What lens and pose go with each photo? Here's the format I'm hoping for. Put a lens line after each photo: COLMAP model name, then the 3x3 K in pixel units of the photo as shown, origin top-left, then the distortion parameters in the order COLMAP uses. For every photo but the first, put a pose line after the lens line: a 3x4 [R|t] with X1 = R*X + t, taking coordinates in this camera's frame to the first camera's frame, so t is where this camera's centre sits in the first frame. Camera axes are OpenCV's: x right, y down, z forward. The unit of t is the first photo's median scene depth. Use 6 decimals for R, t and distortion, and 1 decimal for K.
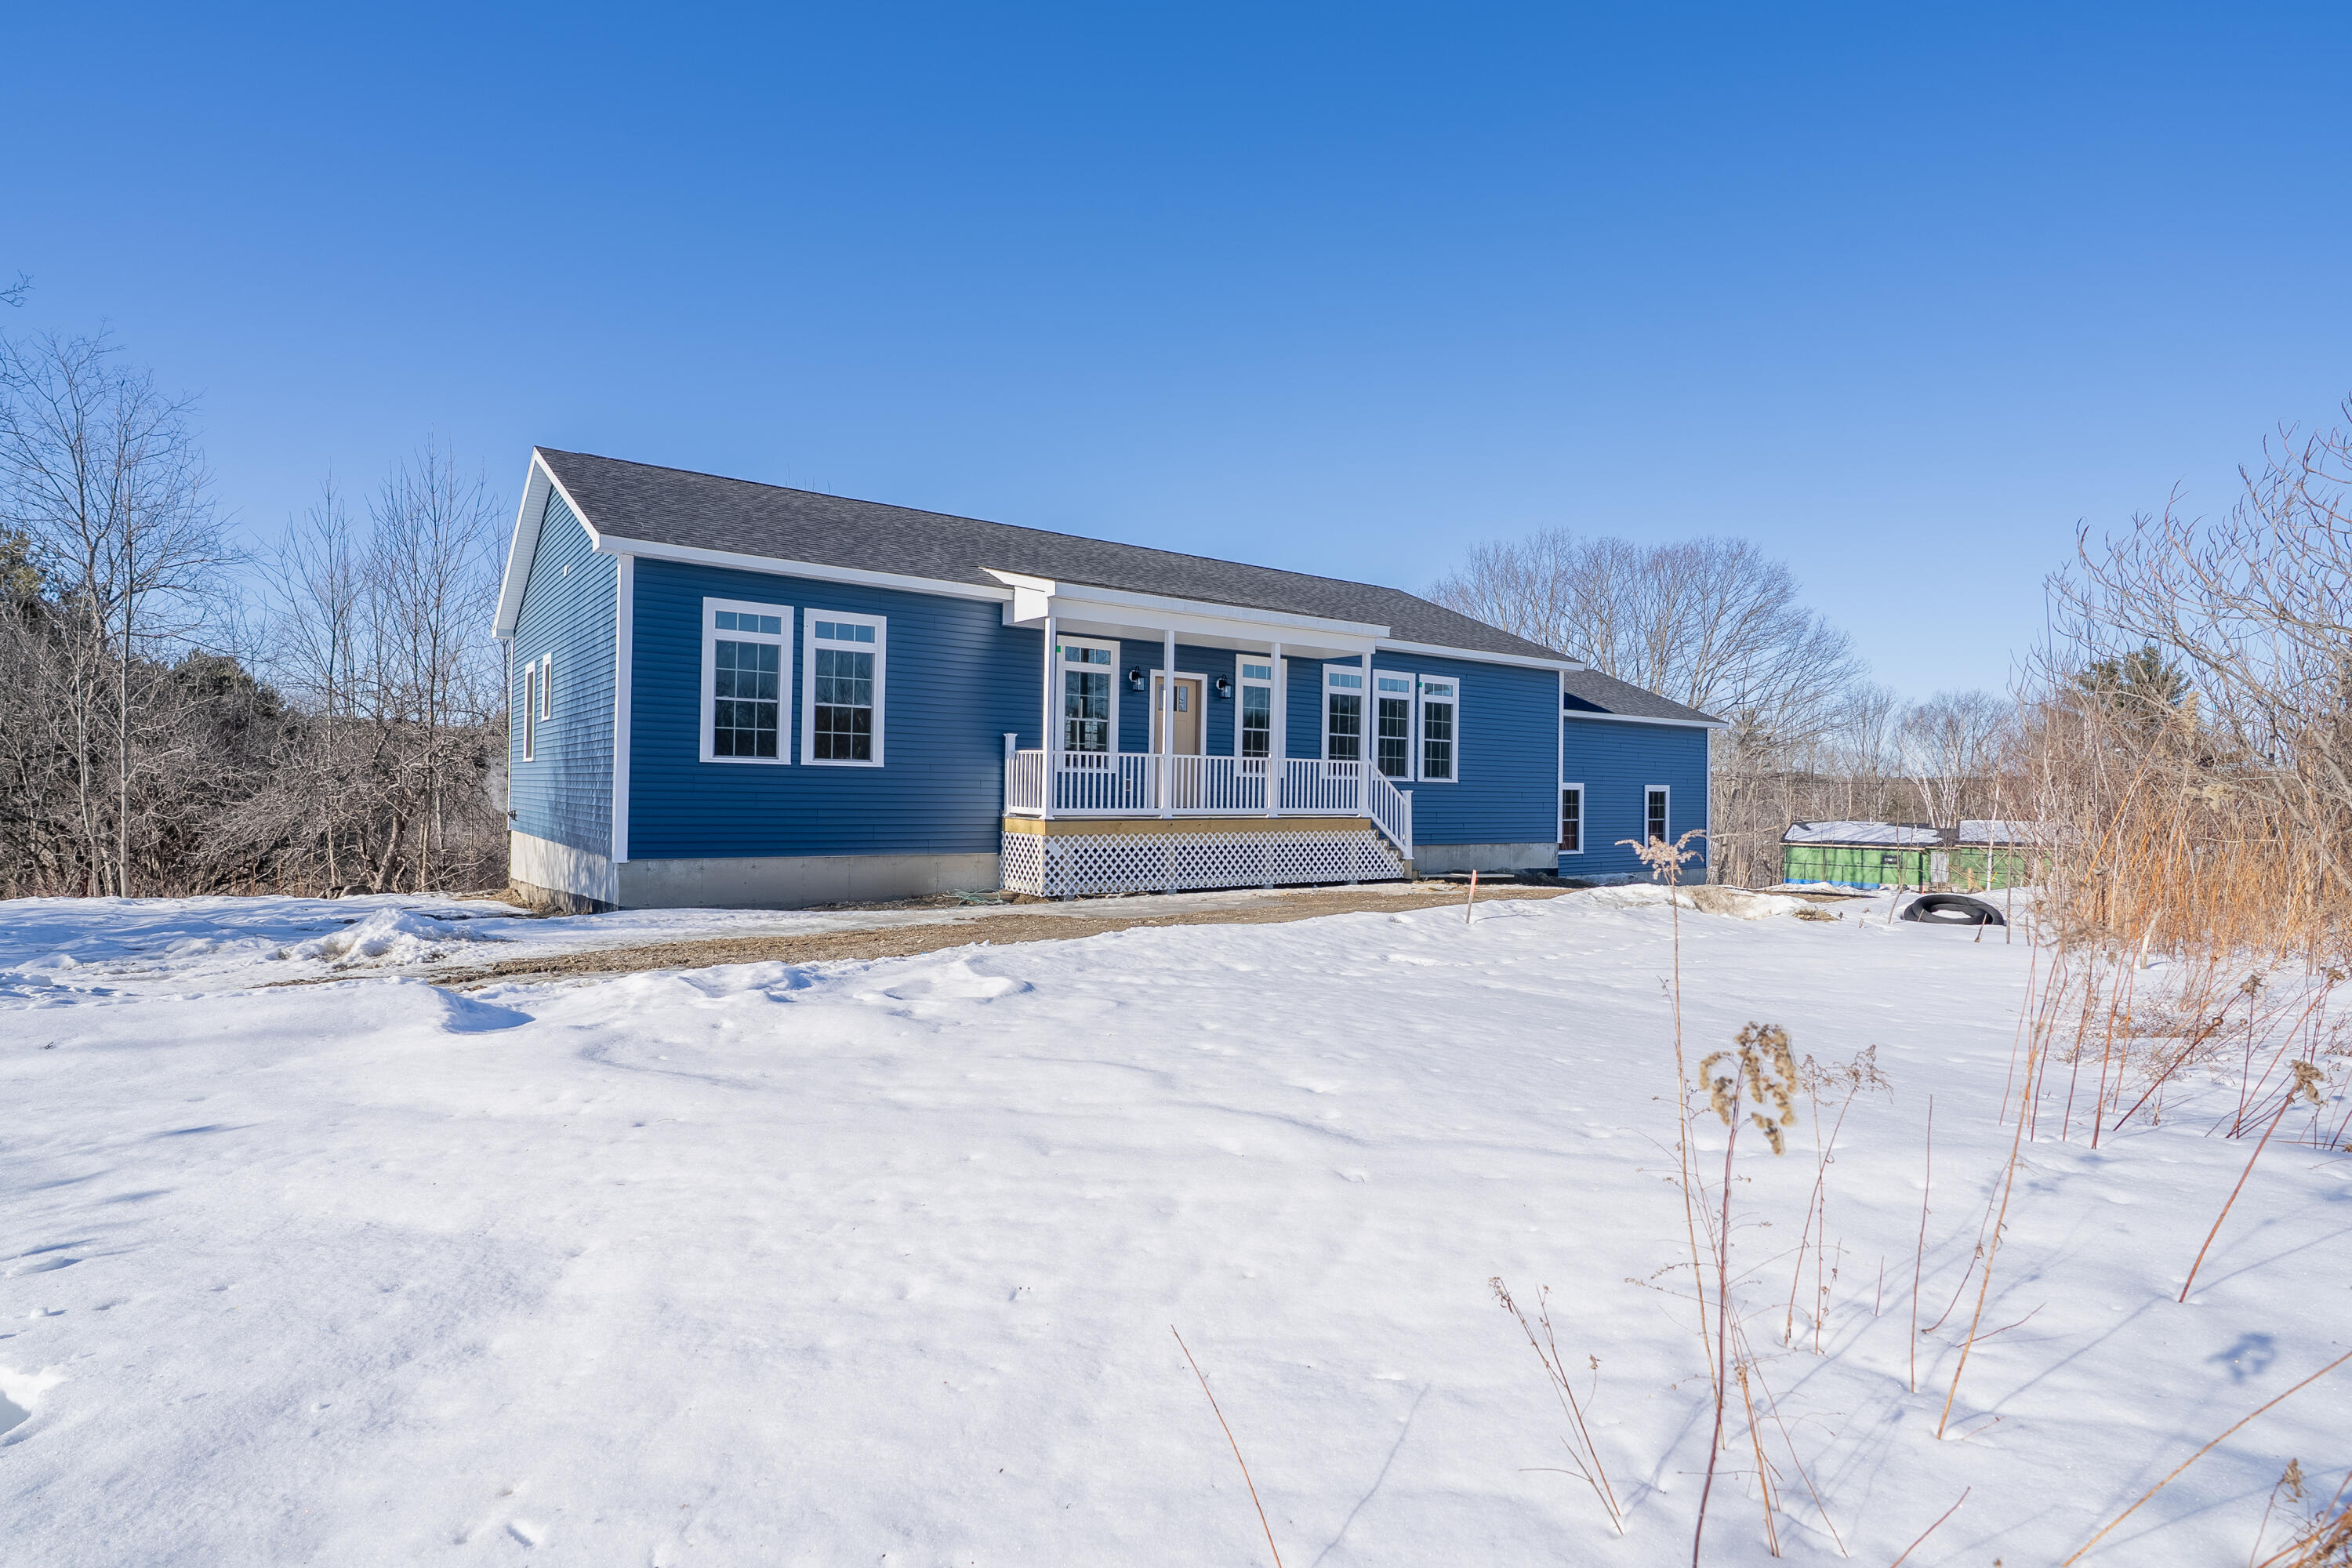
lens RADIAL K [[1037.6, 0, 1176.0], [0, 1037.6, 784.0], [0, 0, 1]] dist [-0.005454, 0.000587]
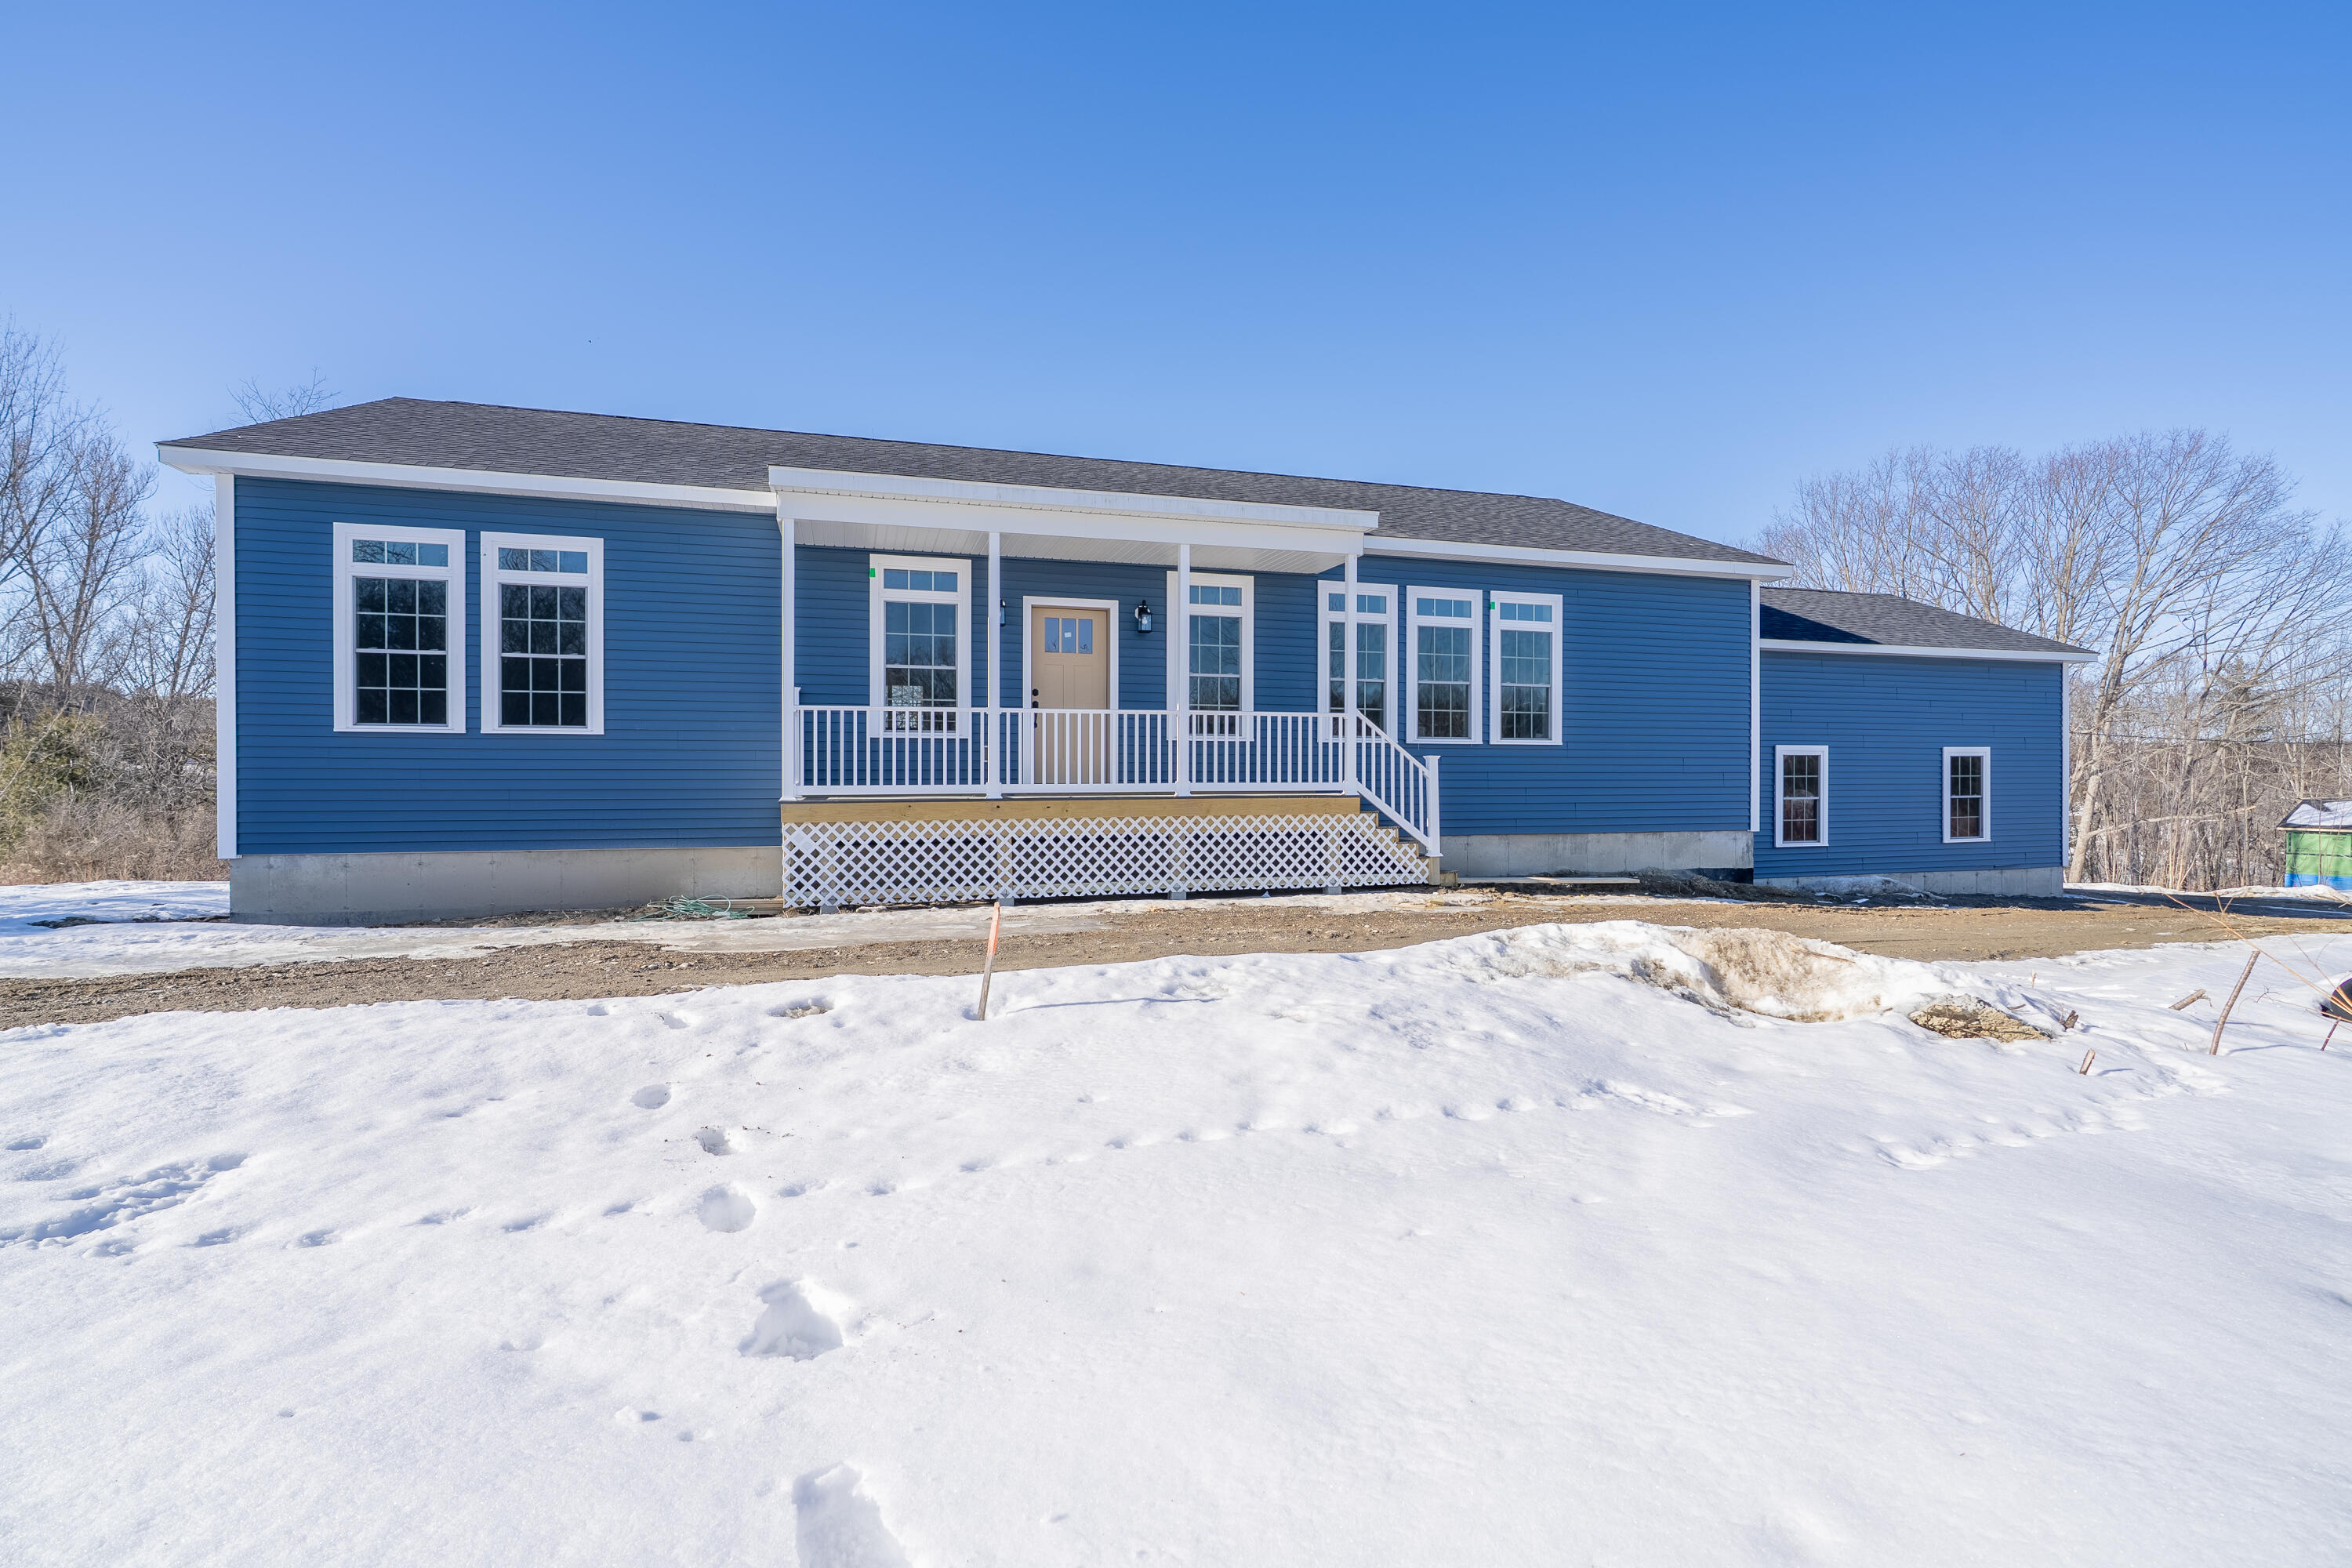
lens RADIAL K [[999.8, 0, 1176.0], [0, 999.8, 784.0], [0, 0, 1]] dist [-0.002217, 0.000520]
pose [[0.951234, -0.013478, -0.308175, 0.282213], [0.017542, 0.999792, 0.010422, 0.016155], [0.307970, -0.015320, 0.951273, 0.343687]]
